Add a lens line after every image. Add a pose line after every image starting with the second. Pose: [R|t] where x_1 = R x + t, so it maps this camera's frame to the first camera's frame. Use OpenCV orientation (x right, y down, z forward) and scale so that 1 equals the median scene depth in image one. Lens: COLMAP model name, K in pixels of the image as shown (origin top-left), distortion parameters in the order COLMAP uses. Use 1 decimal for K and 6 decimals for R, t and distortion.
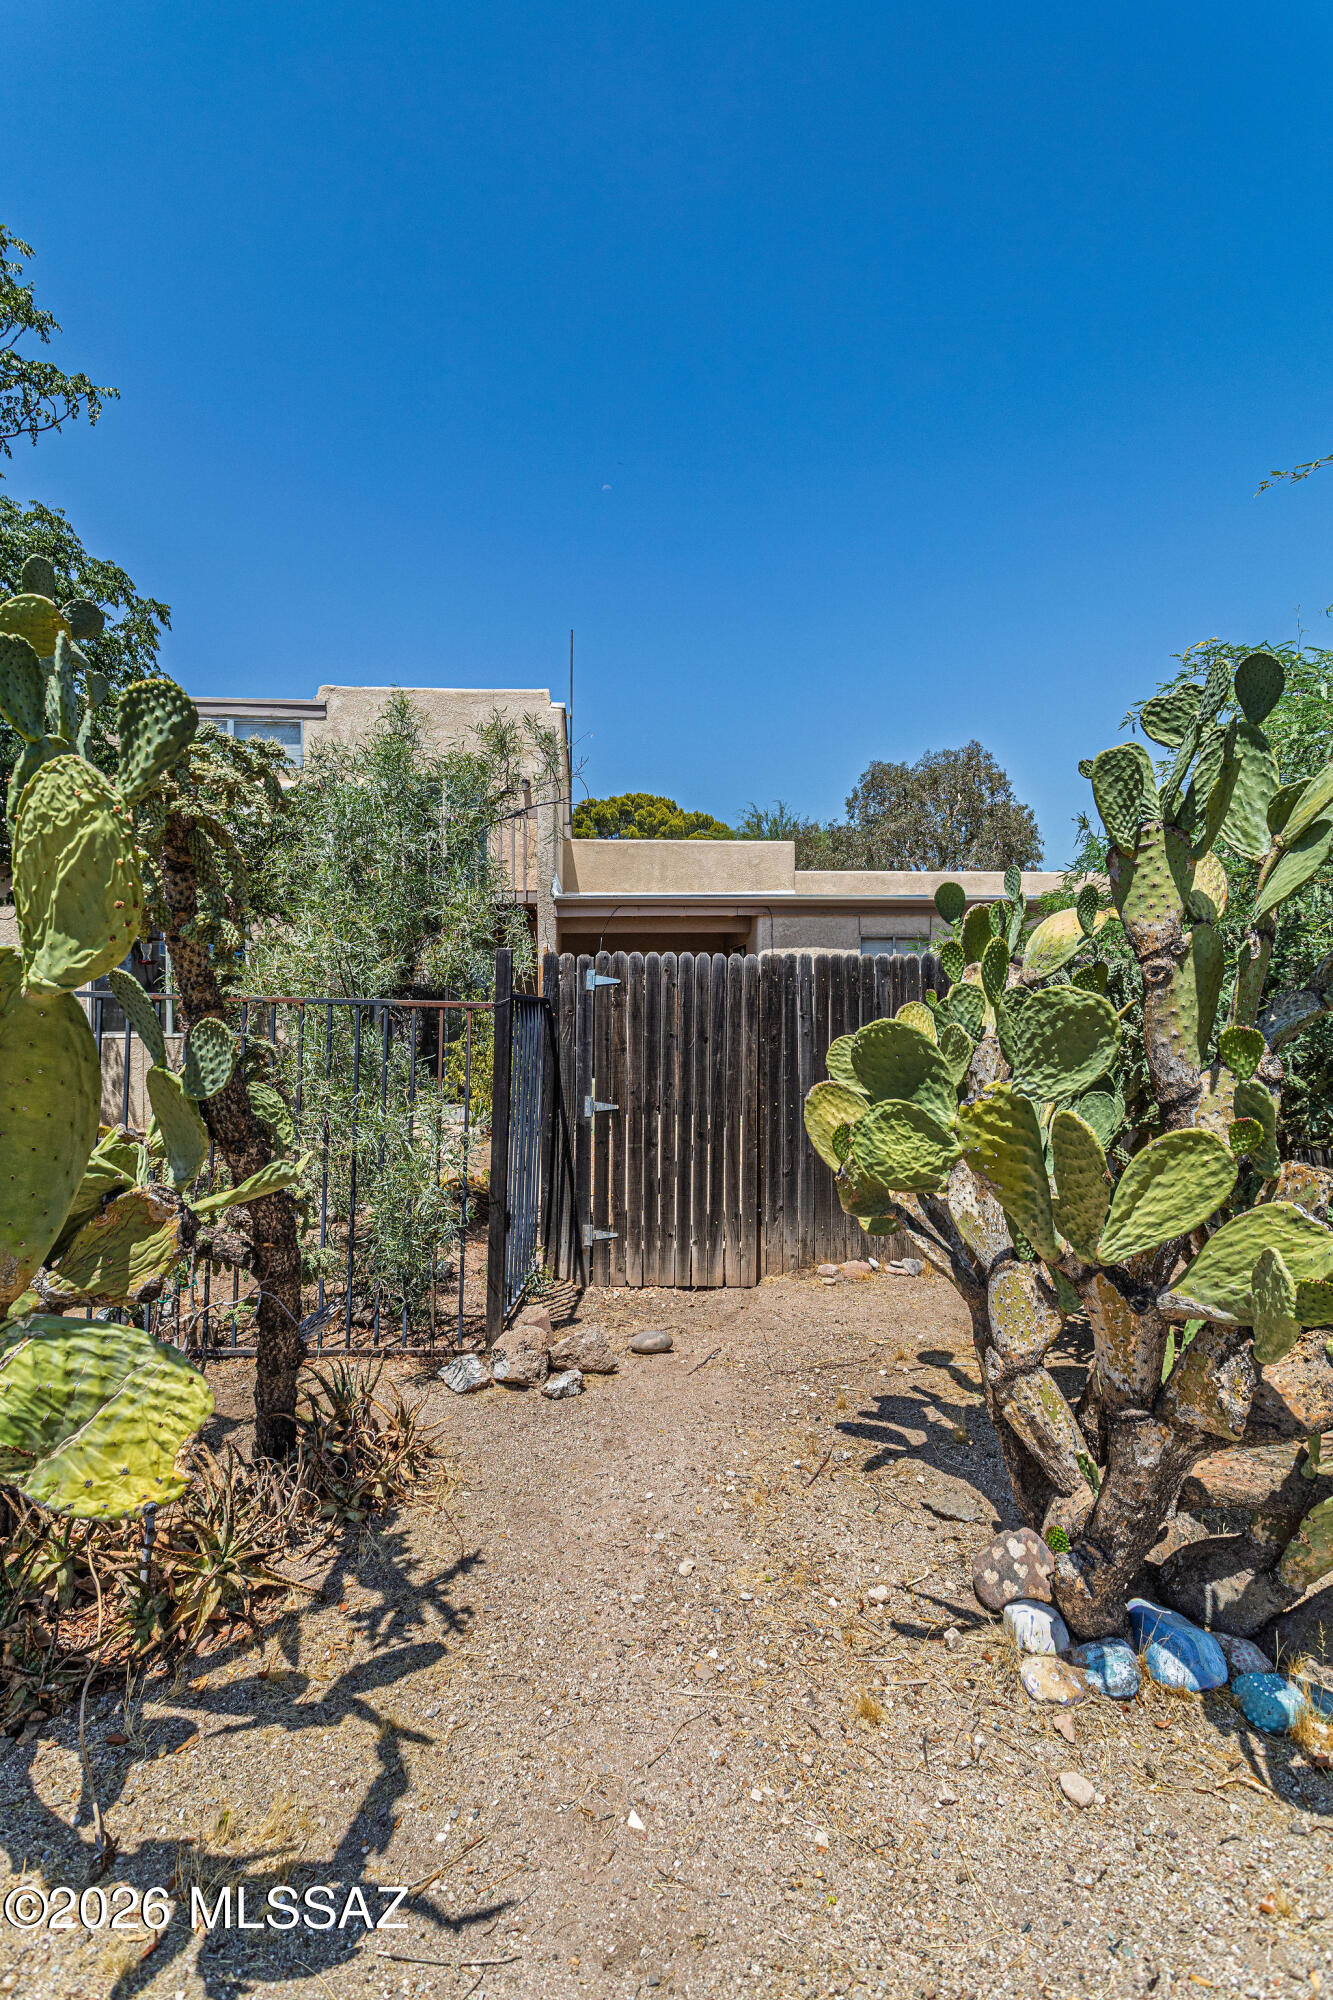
lens RADIAL K [[946.9, 0, 665.4], [0, 946.9, 1003.6], [0, 0, 1]] dist [0.003699, 0.000999]
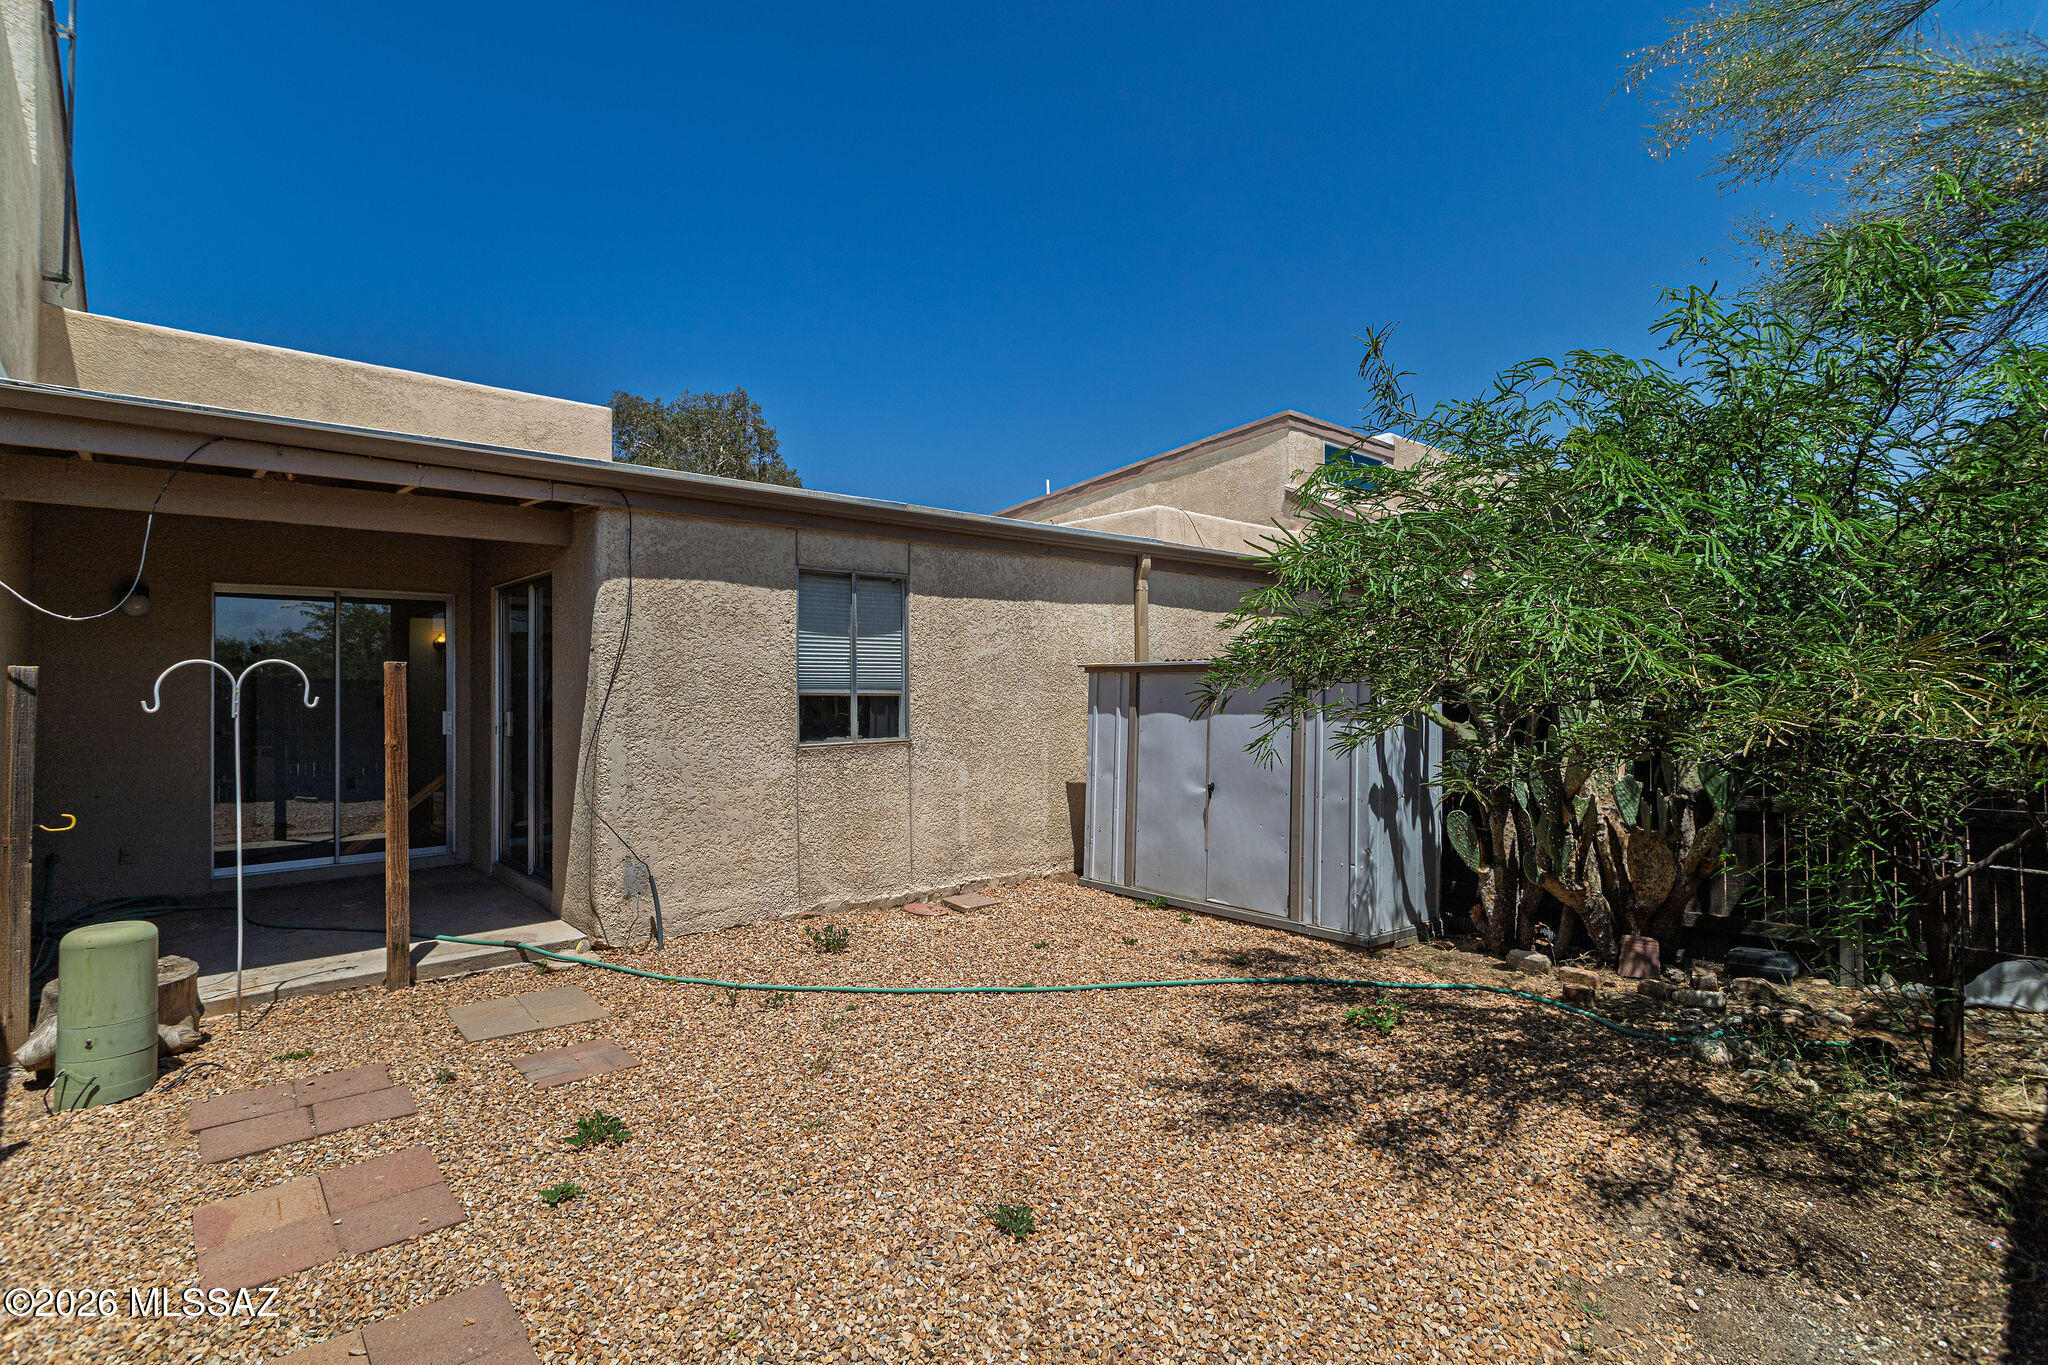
lens RADIAL K [[969.6, 0, 1017.0], [0, 969.6, 686.3], [0, 0, 1]] dist [0.003699, 0.000999]
pose [[0.798822, 0.003878, 0.601556, -0.132306], [-0.002131, 0.999991, -0.003617, -0.011922], [-0.601564, 0.001608, 0.798823, 2.566636]]
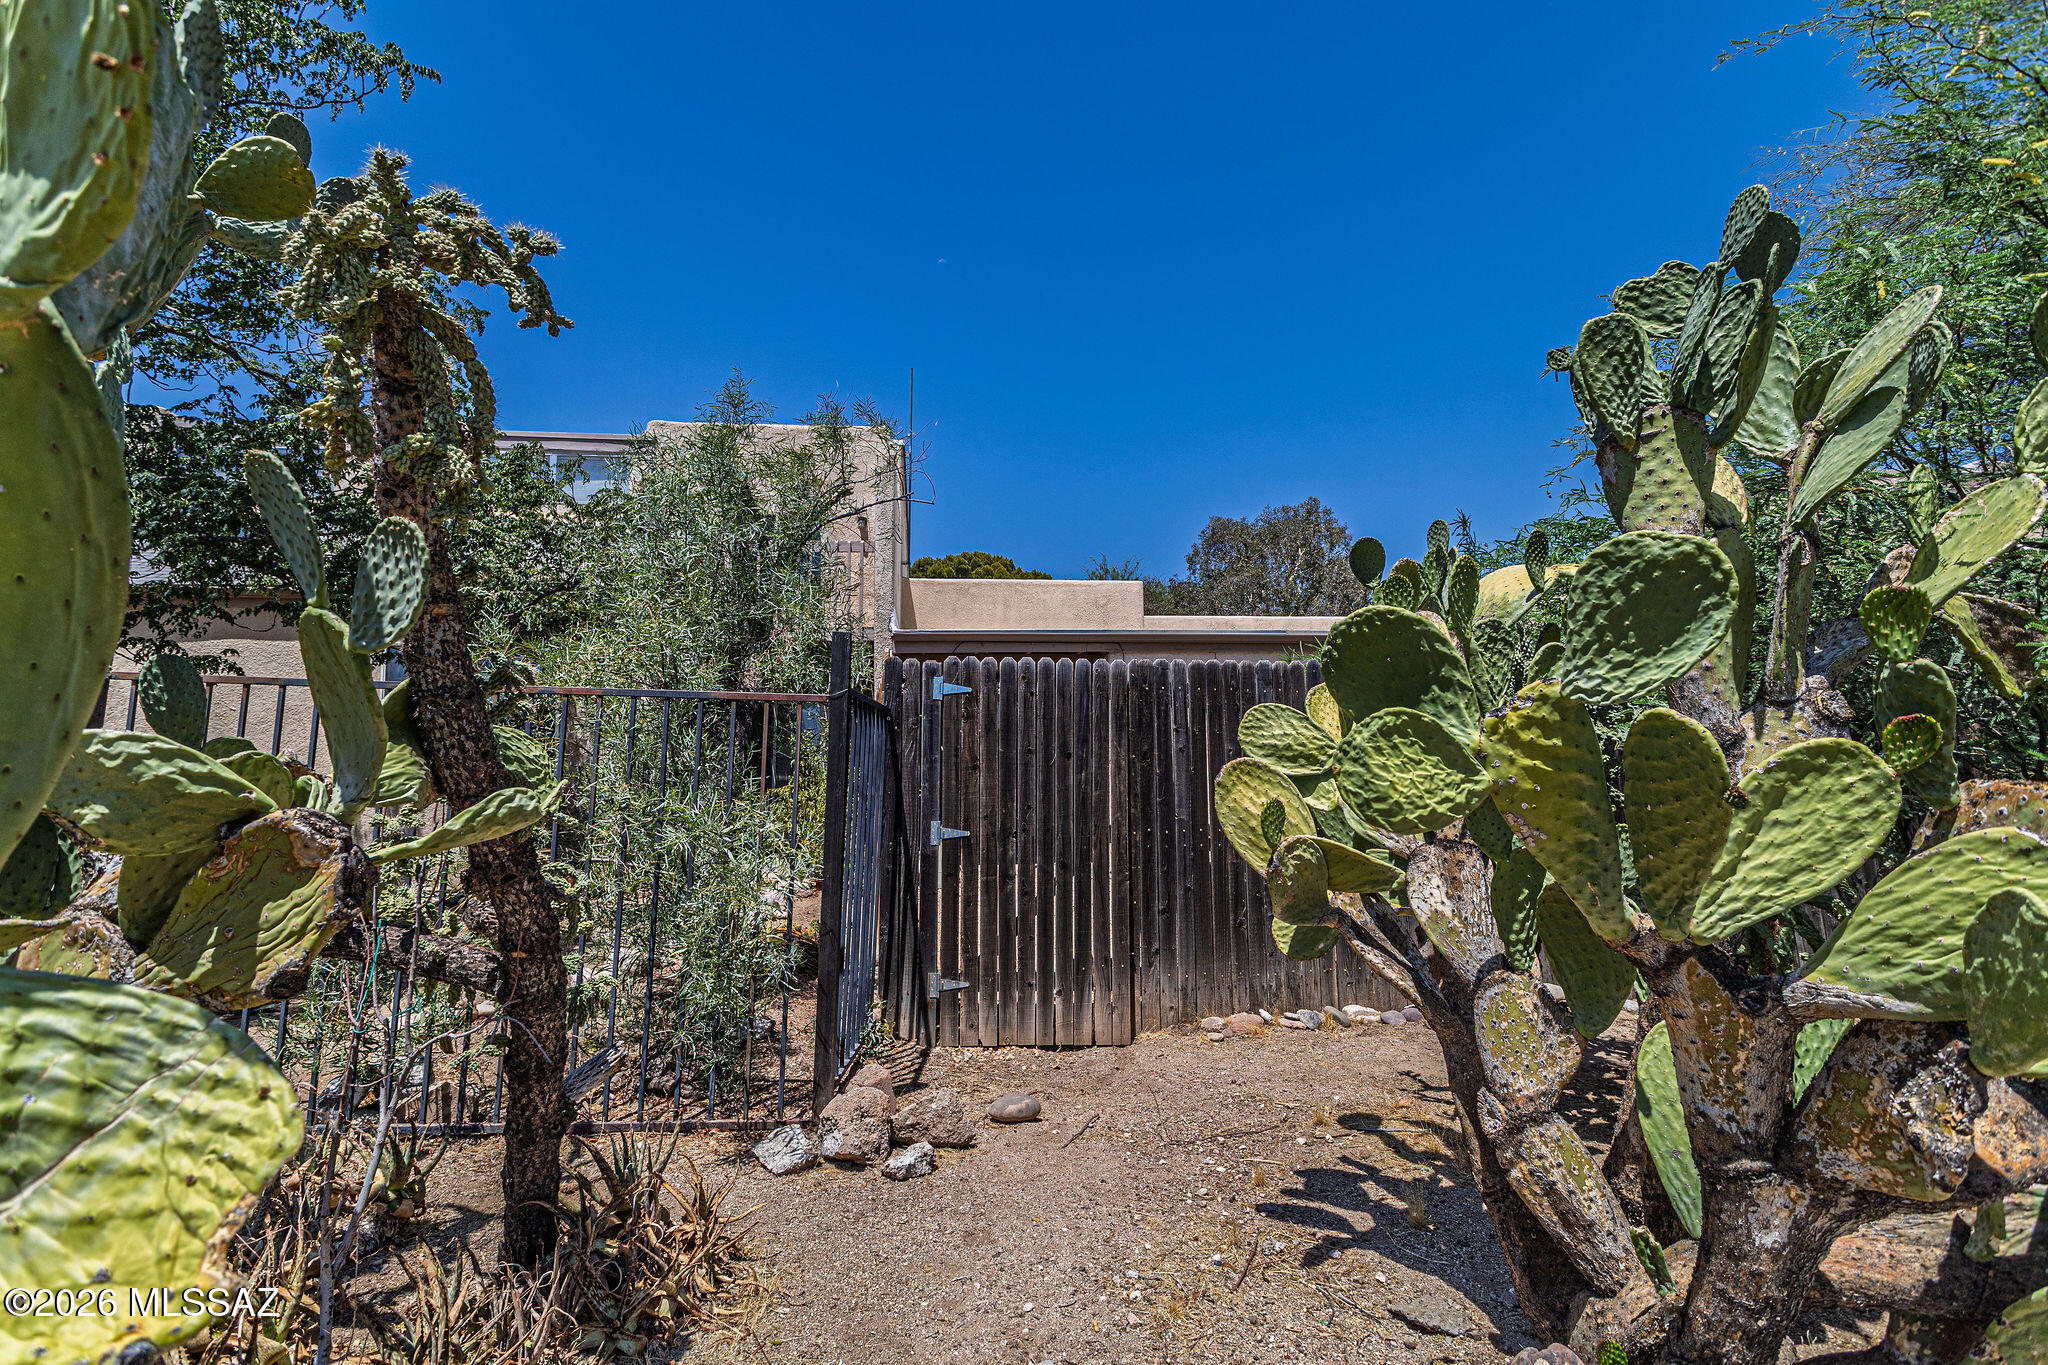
lens RADIAL K [[969.6, 0, 1030.2], [0, 969.6, 664.2], [0, 0, 1]] dist [0.003699, 0.000999]
pose [[0.999579, -0.002594, 0.028894, -0.040160], [0.005656, 0.994309, -0.106389, 0.103141], [-0.028453, 0.106507, 0.993905, 0.197574]]
